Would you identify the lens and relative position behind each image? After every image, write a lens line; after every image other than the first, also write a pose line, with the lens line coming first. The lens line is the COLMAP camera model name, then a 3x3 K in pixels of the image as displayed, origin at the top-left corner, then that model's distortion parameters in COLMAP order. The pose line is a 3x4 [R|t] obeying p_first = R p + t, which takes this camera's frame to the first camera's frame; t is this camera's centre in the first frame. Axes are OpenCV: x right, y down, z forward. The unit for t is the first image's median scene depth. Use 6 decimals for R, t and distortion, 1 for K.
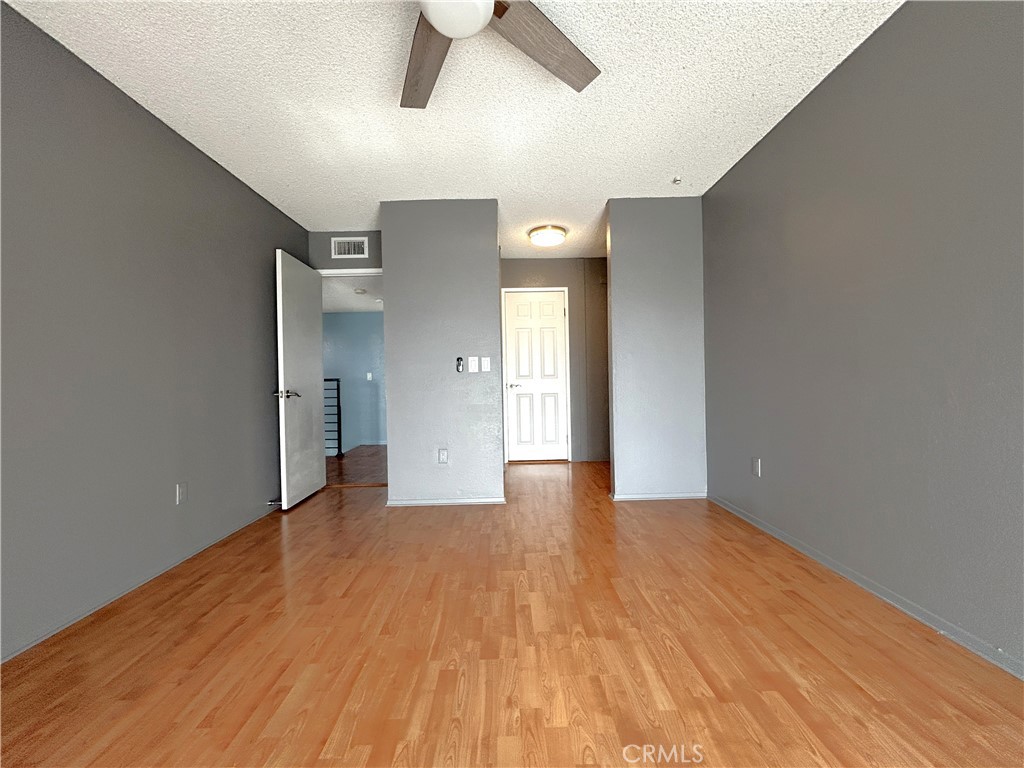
lens RADIAL K [[416.1, 0, 511.4], [0, 416.1, 382.5], [0, 0, 1]] dist [-0.001625, 0.000790]
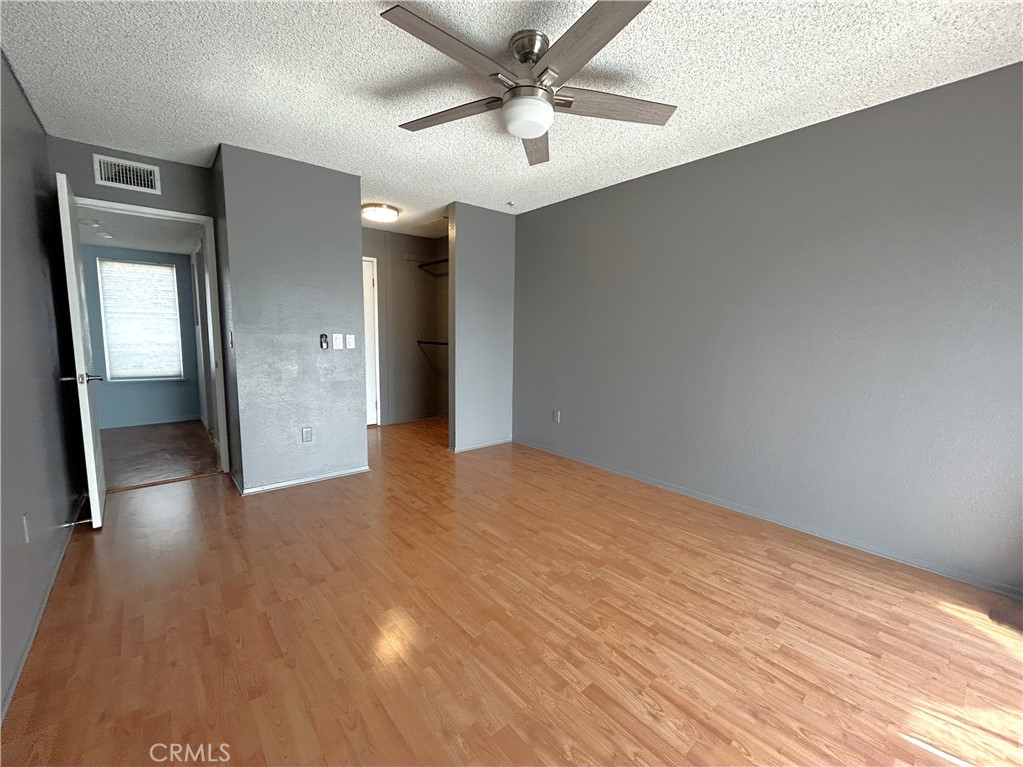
lens RADIAL K [[422.3, 0, 511.5], [0, 422.3, 383.5], [0, 0, 1]] dist [-0.004730, -0.000103]
pose [[0.771331, -0.044890, 0.634849, -0.435235], [-0.028370, 0.994093, 0.104761, -0.063475], [-0.635801, -0.098817, 0.765501, -0.059969]]
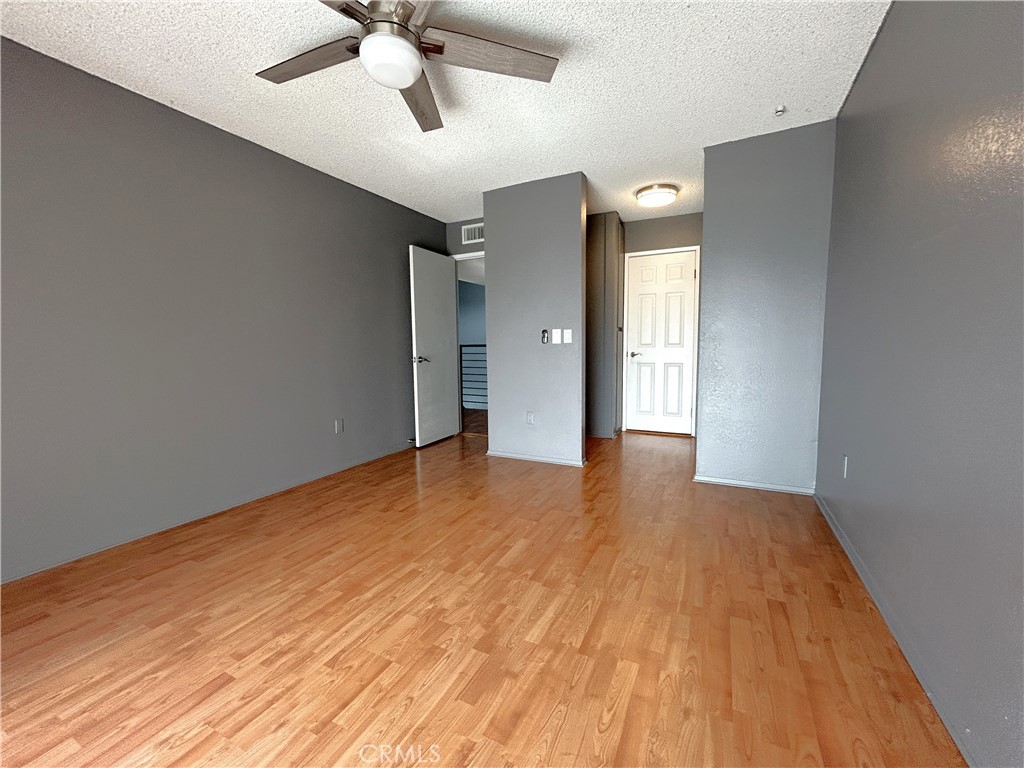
lens RADIAL K [[416.1, 0, 511.4], [0, 416.1, 382.5], [0, 0, 1]] dist [-0.001625, 0.000790]
pose [[0.884391, 0.052489, -0.463786, 0.319745], [-0.008531, 0.995308, 0.096376, -0.028109], [0.466669, -0.081277, 0.880689, -0.009231]]
